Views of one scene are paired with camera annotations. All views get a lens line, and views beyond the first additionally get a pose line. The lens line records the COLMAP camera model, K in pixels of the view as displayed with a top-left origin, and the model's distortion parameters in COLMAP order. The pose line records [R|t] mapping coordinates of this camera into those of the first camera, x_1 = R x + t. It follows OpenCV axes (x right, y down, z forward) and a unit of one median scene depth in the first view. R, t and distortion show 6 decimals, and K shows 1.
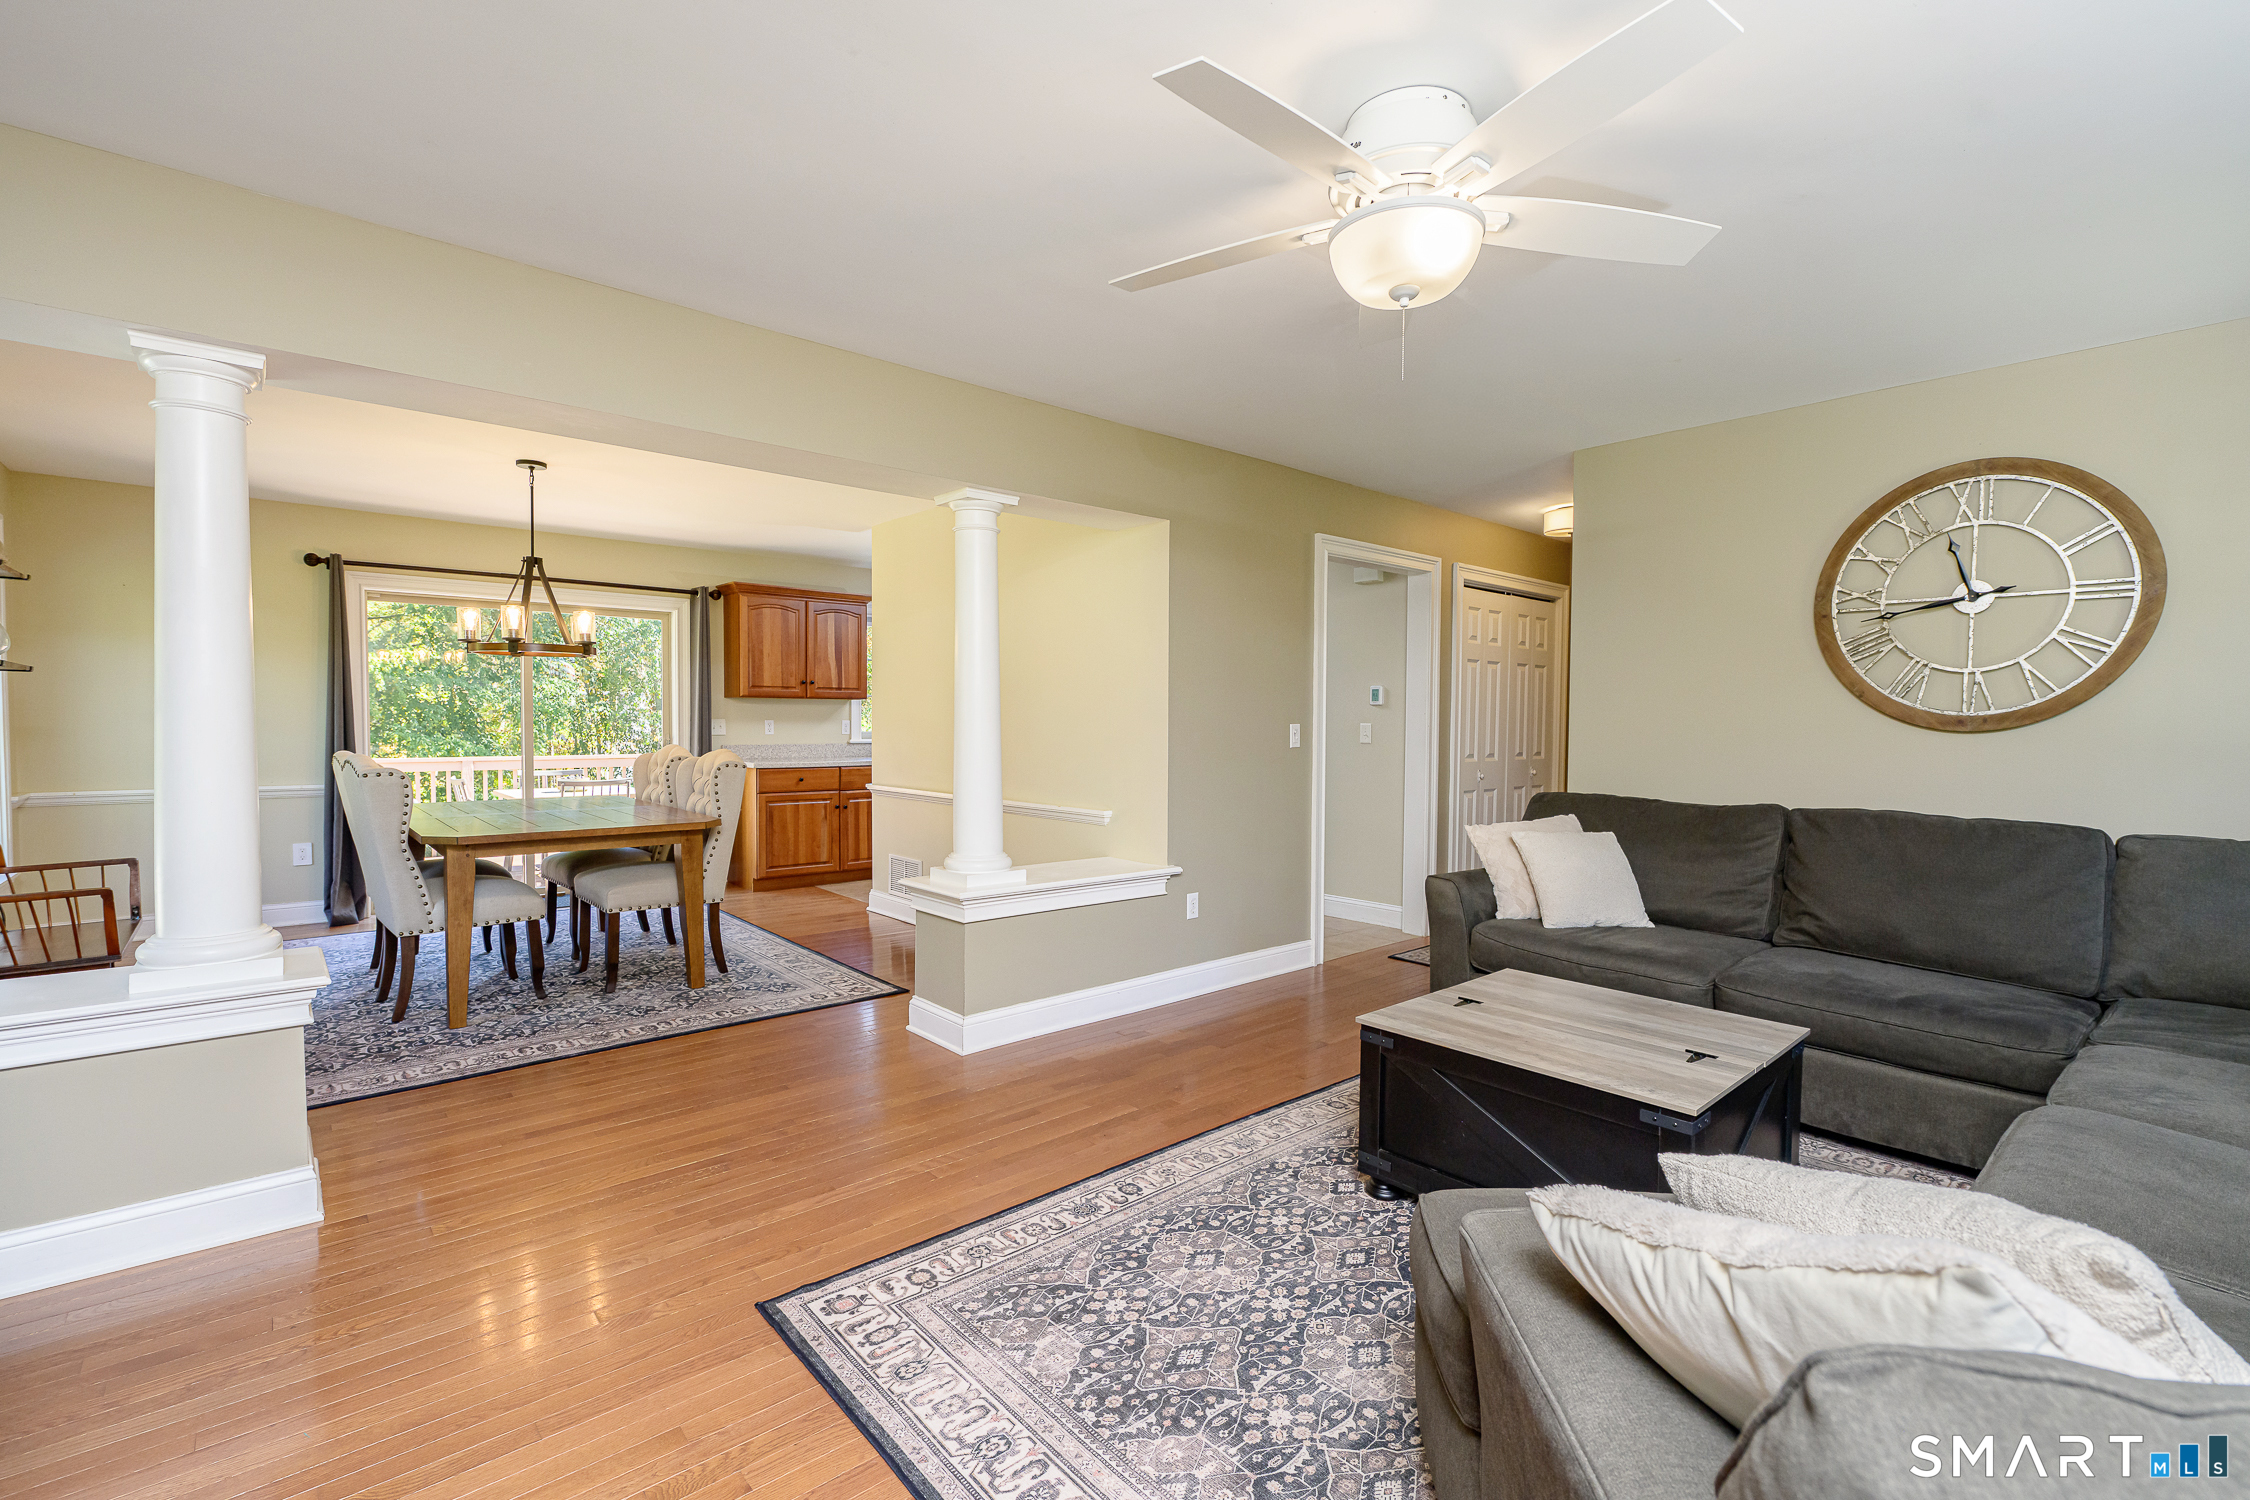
lens RADIAL K [[1012.3, 0, 1121.2], [0, 1012.3, 750.8], [0, 0, 1]] dist [-0.003227, -0.001008]
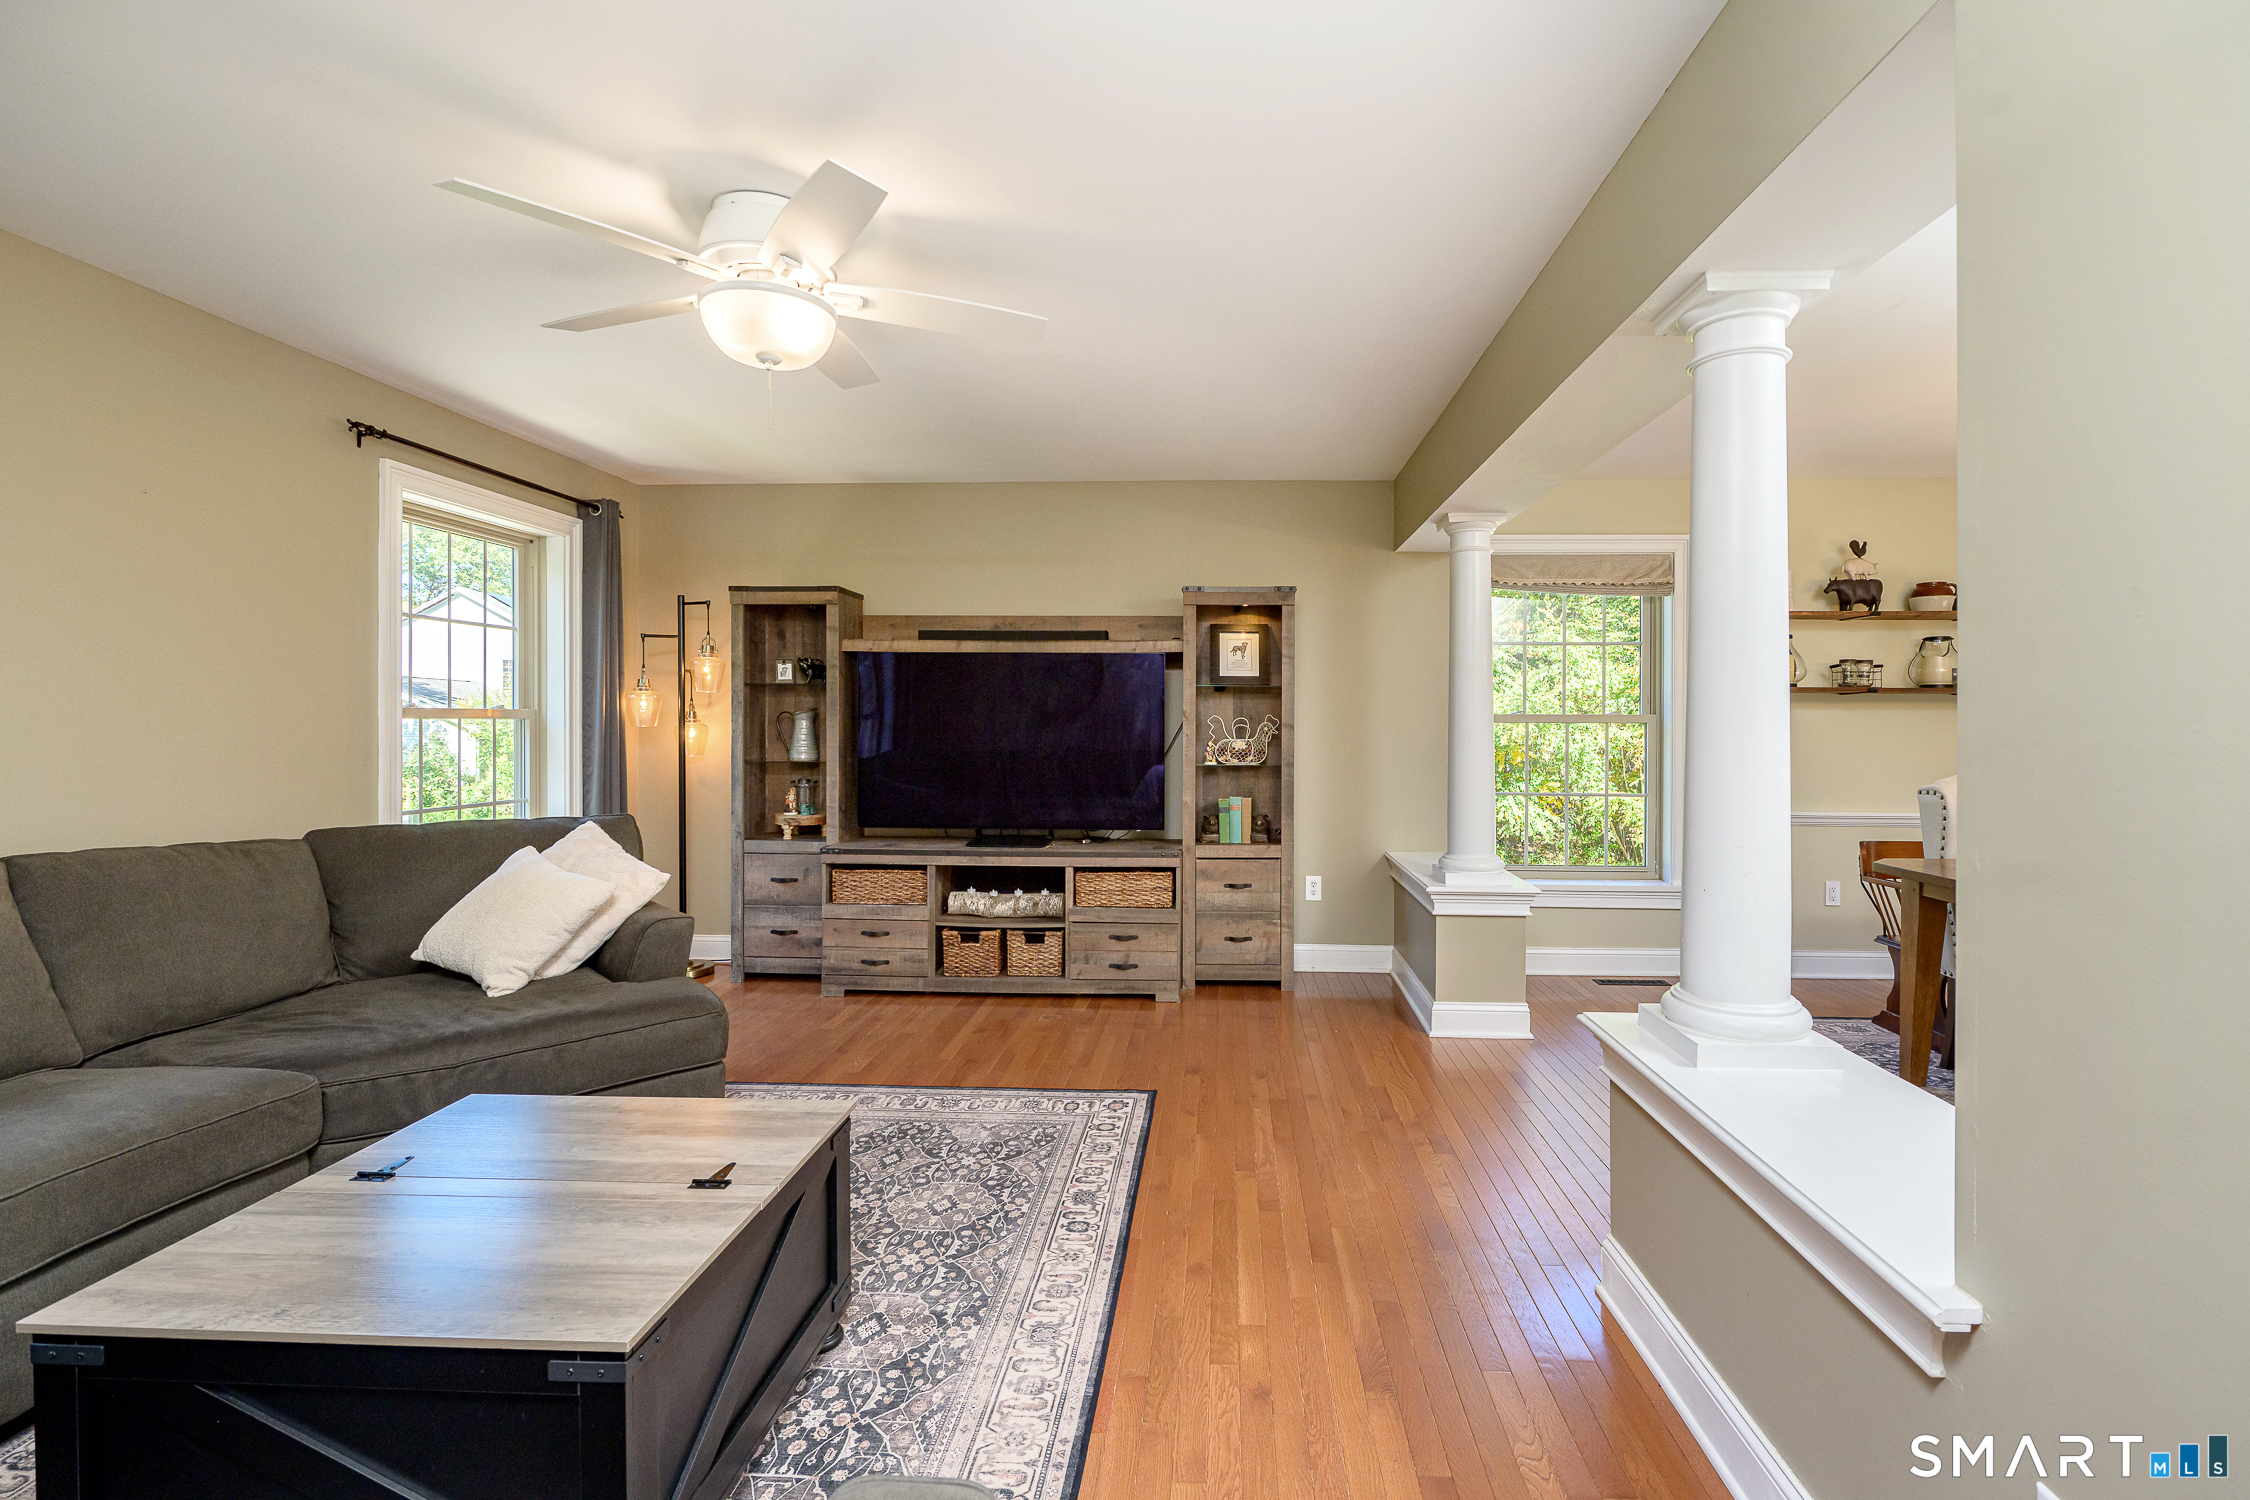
lens RADIAL K [[1025.4, 0, 1186.3], [0, 1025.4, 724.5], [0, 0, 1]] dist [-0.003137, -0.001125]
pose [[-0.693562, -0.010348, -0.720323, 0.685838], [-0.034020, 0.999252, 0.018401, -0.056449], [0.719593, 0.037268, -0.693395, 1.873849]]
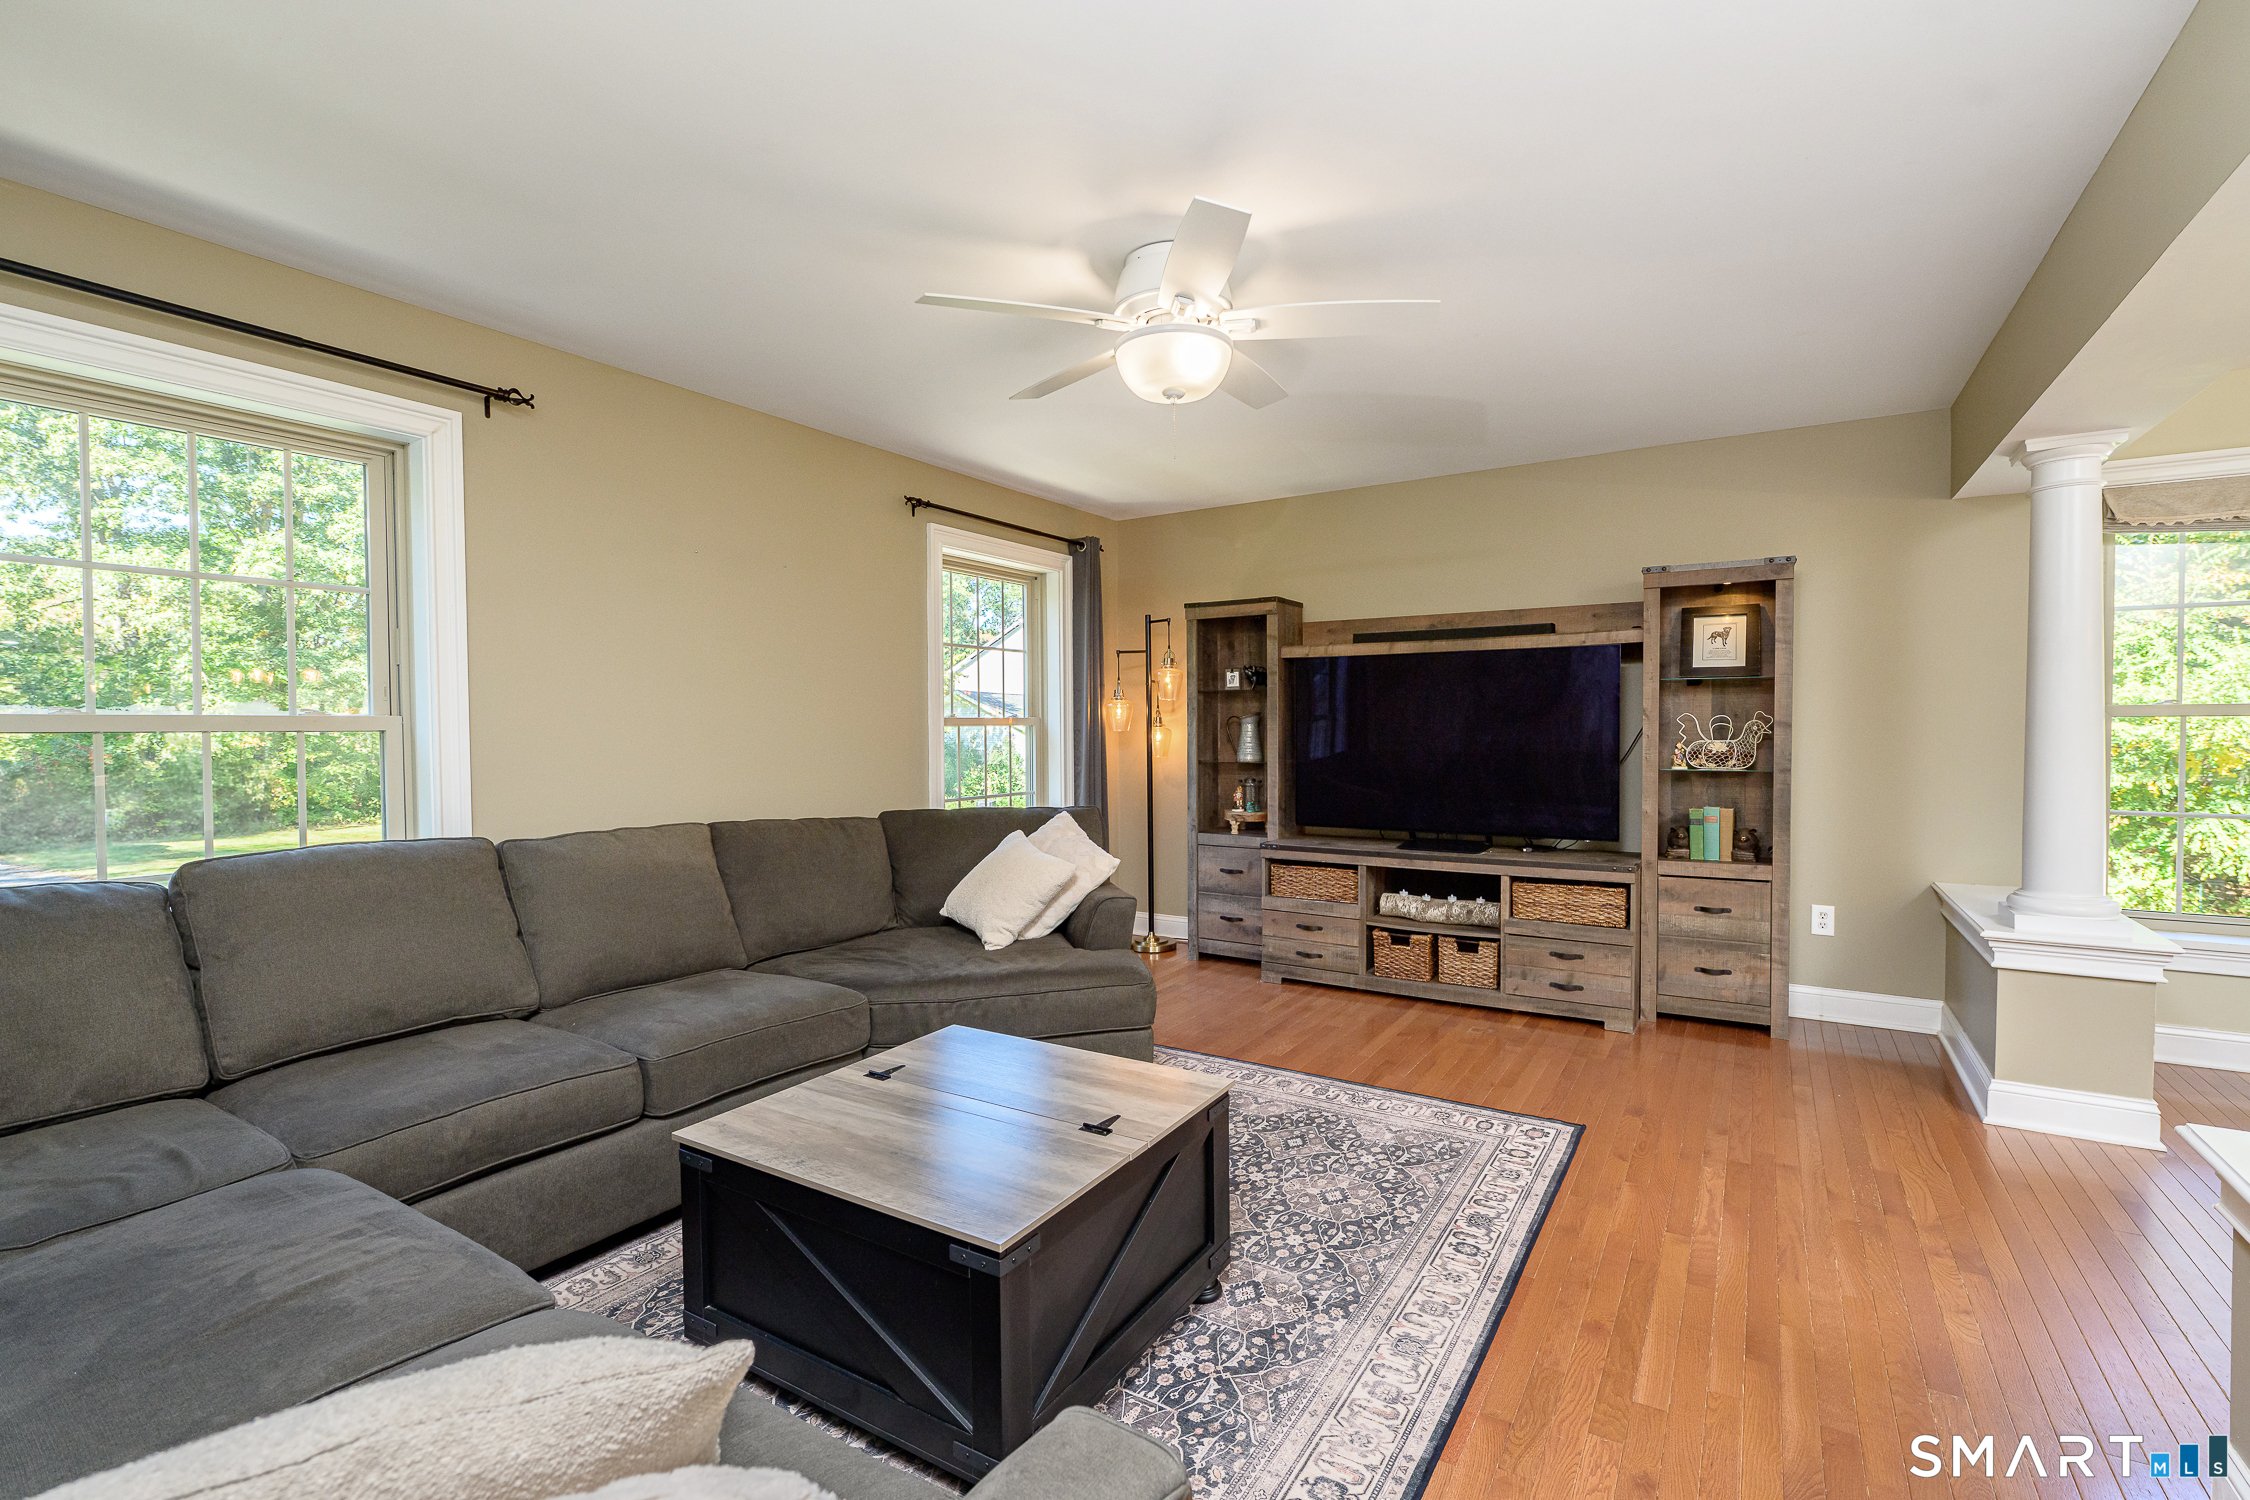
lens RADIAL K [[1012.3, 0, 1121.2], [0, 1012.3, 750.8], [0, 0, 1]] dist [-0.003227, -0.001008]
pose [[-0.961359, 0.005143, -0.275251, 0.600292], [-0.010112, 0.998491, 0.053974, -0.058547], [0.275113, 0.054672, -0.959856, 1.918470]]
